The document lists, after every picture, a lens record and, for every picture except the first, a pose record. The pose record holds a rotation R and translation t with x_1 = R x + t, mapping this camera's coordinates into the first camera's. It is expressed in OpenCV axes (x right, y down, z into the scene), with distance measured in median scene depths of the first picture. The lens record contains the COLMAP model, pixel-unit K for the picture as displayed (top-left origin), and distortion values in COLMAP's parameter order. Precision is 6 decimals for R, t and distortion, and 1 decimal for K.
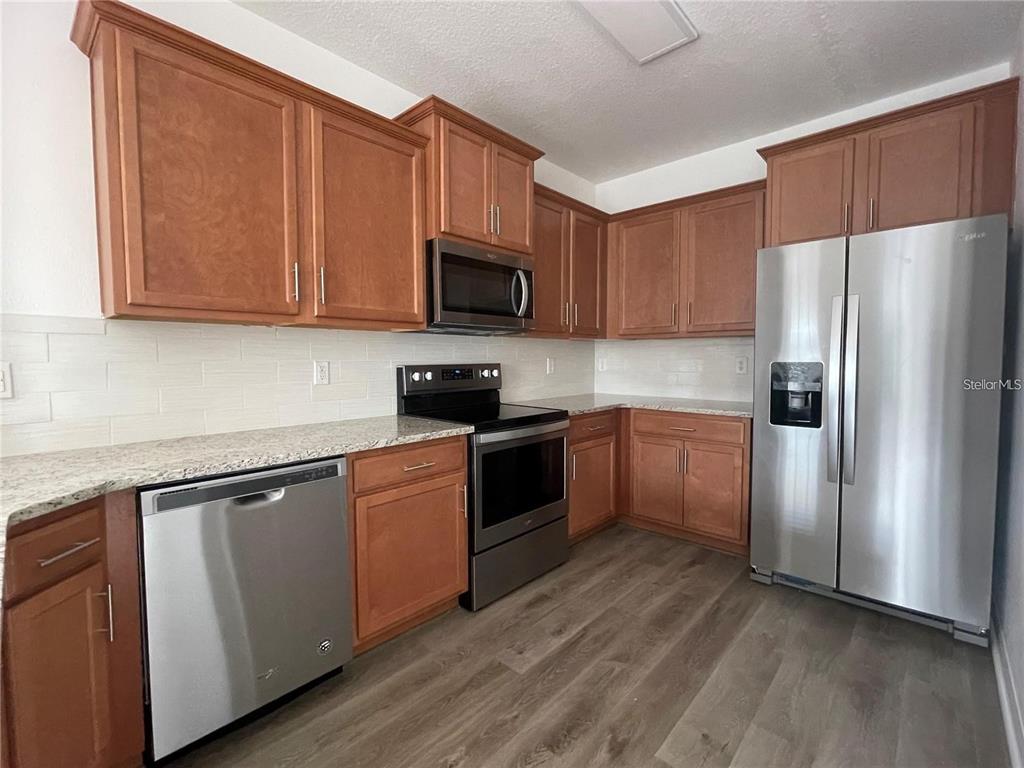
lens RADIAL K [[465.4, 0, 504.3], [0, 465.4, 379.9], [0, 0, 1]] dist [-0.000726, 0.002595]
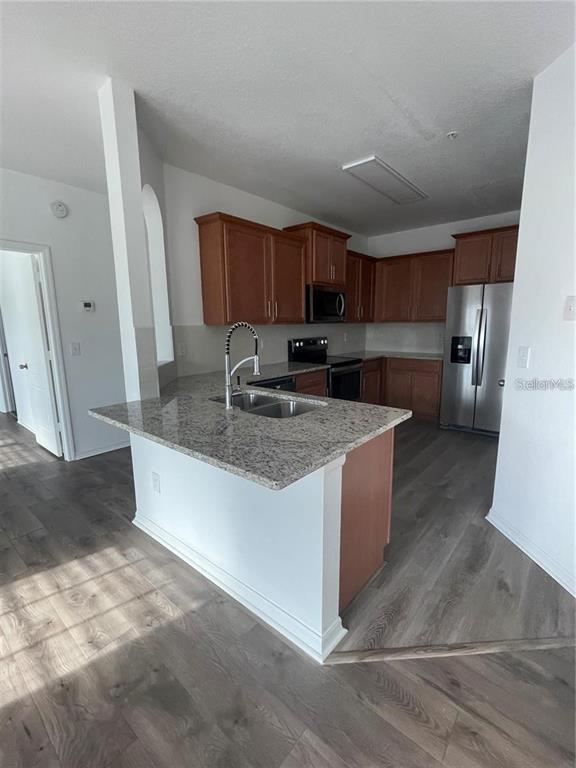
lens RADIAL K [[349.0, 0, 284.8], [0, 349.0, 383.7], [0, 0, 1]] dist [-0.000726, 0.002595]
pose [[0.998944, -0.018580, 0.042026, -0.303232], [0.013338, 0.992472, 0.121743, -0.023213], [-0.043972, -0.121054, 0.991672, -0.646238]]
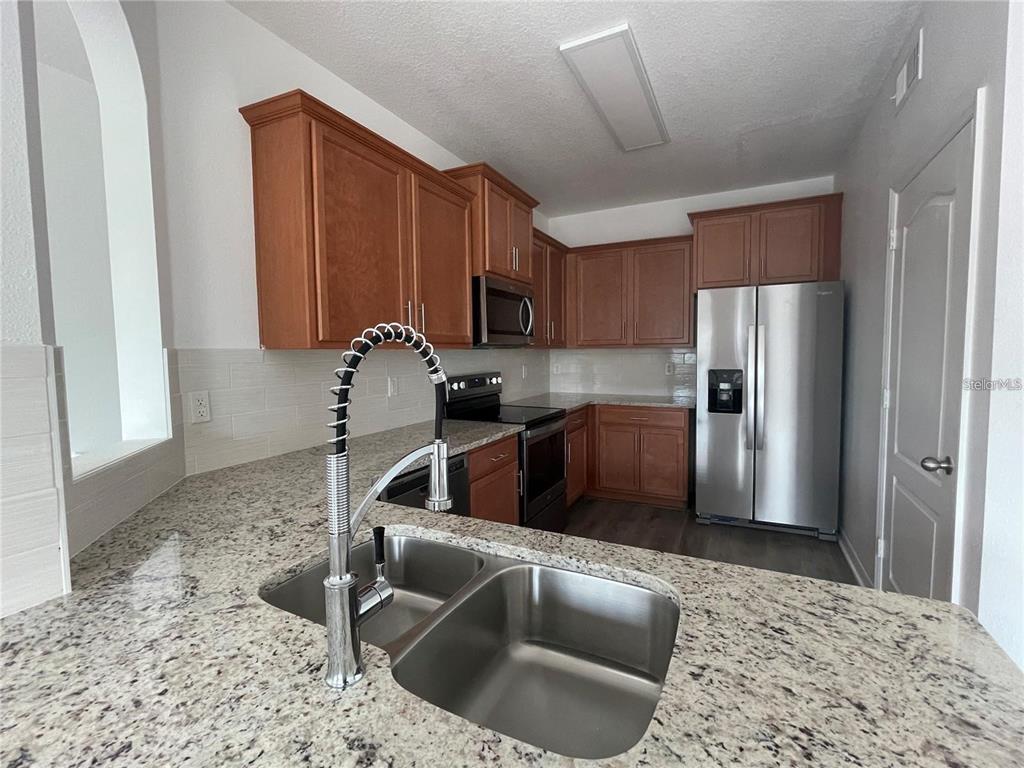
lens RADIAL K [[465.4, 0, 505.4], [0, 465.4, 380.6], [0, 0, 1]] dist [-0.000726, 0.002595]
pose [[0.960799, -0.027471, 0.275883, -0.370813], [0.024558, 0.999600, 0.014006, -0.033386], [-0.276157, -0.006682, 0.961089, -0.179248]]
